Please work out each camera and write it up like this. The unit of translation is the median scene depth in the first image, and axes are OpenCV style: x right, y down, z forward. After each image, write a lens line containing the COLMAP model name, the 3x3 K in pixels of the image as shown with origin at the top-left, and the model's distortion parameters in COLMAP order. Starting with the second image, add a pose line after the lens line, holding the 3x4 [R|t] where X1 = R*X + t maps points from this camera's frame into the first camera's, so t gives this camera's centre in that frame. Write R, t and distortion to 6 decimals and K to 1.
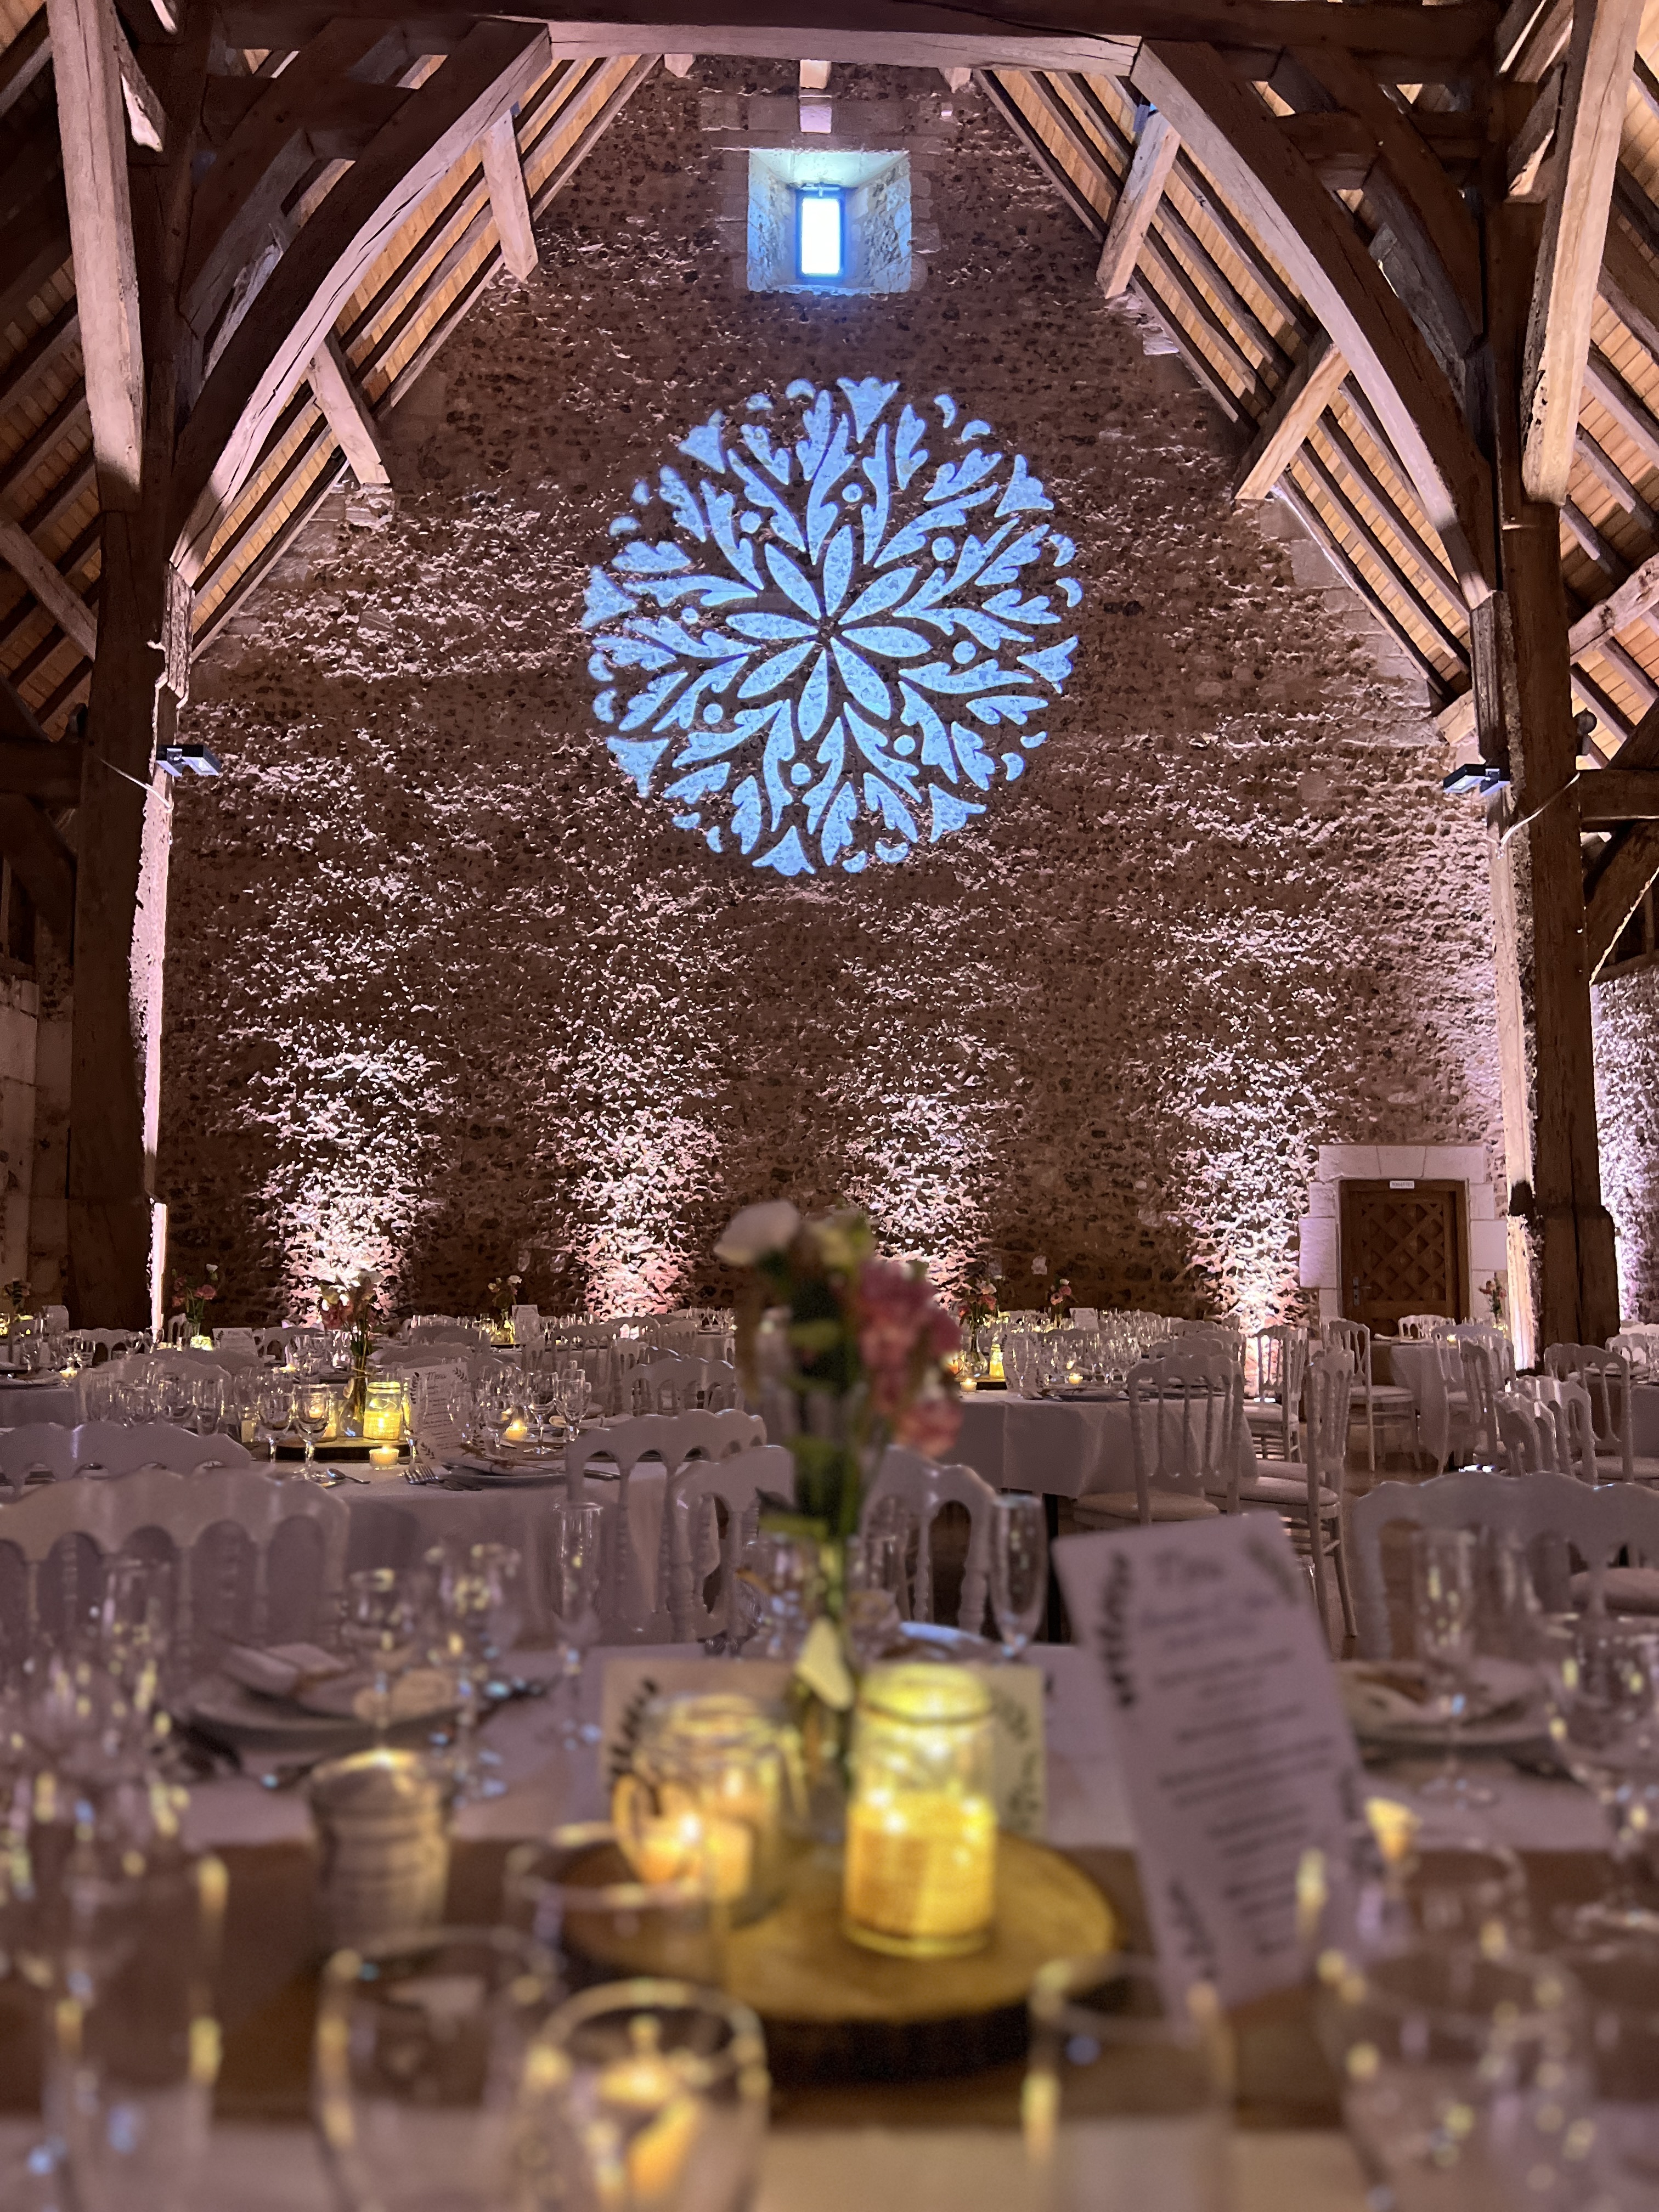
lens RADIAL K [[1685.0, 0, 797.8], [0, 1685.0, 1106.8], [0, 0, 1]] dist [0.097524, -0.133662]
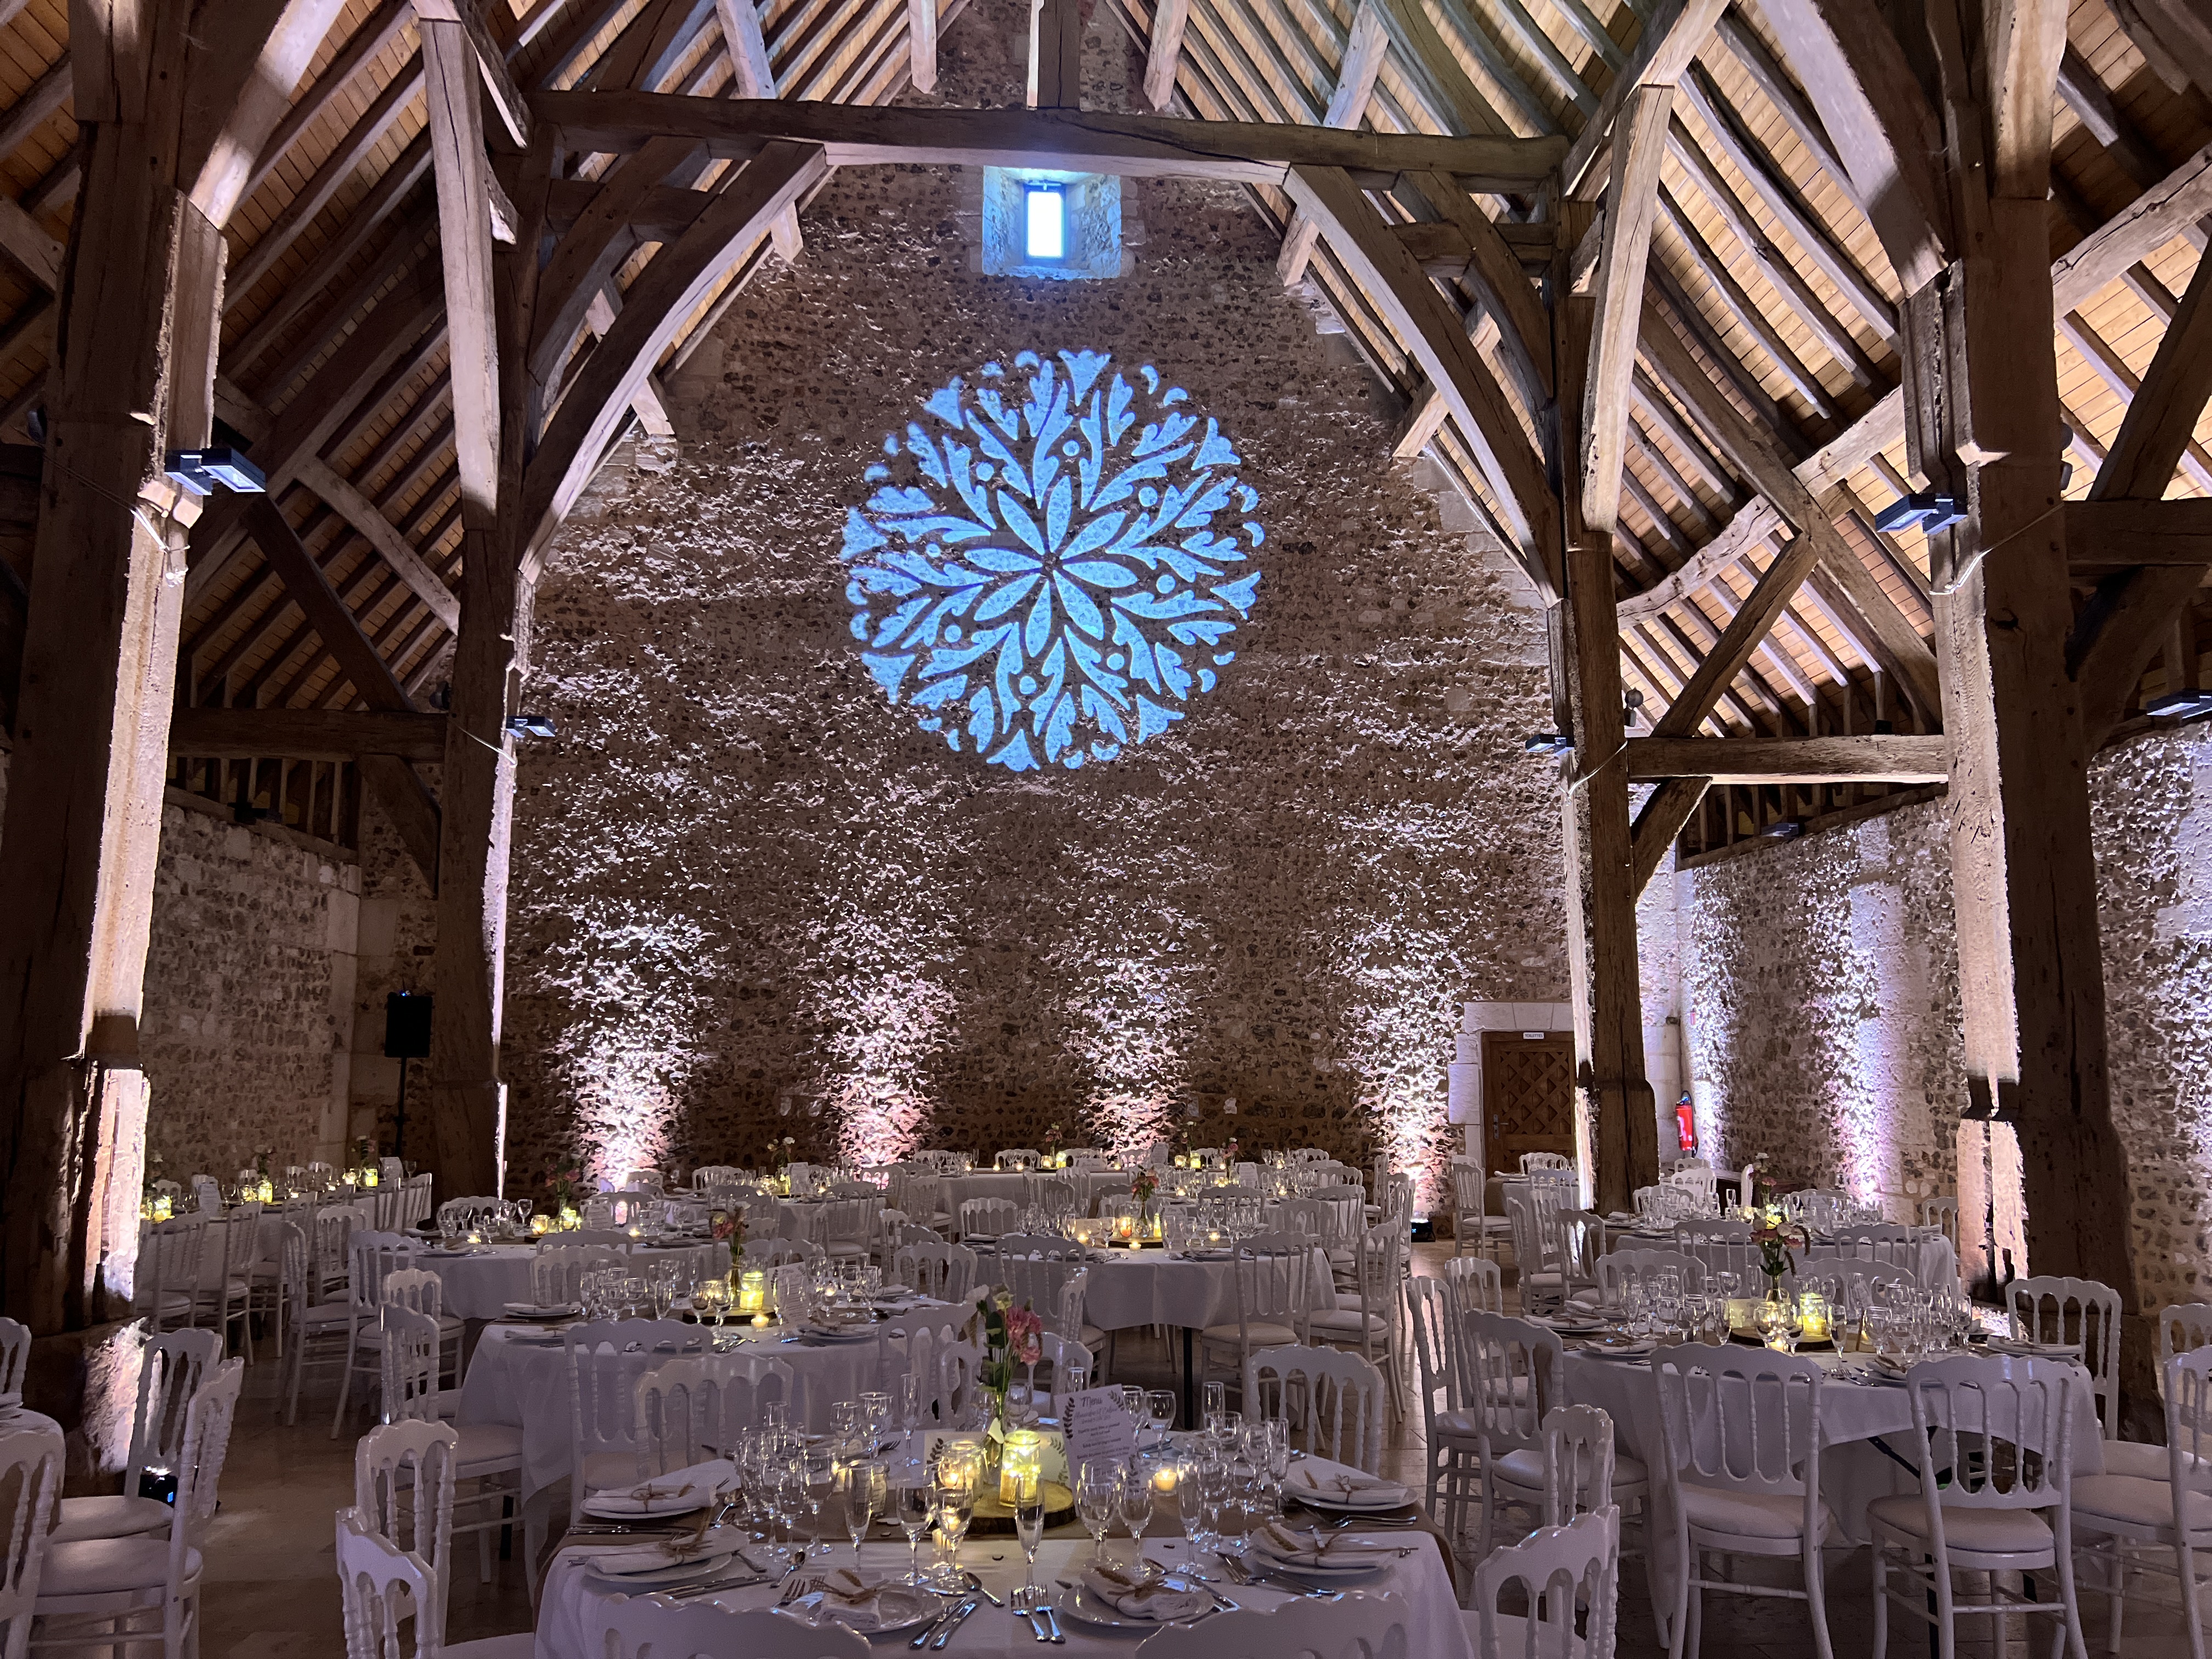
lens RADIAL K [[1685.0, 0, 1118.5], [0, 1685.0, 837.4], [0, 0, 1]] dist [0.097524, -0.133662]
pose [[0.998714, 0.001613, 0.050668, 0.005864], [0.000113, 0.999420, -0.034050, -0.051781], [-0.050693, 0.034012, 0.998135, -0.170545]]
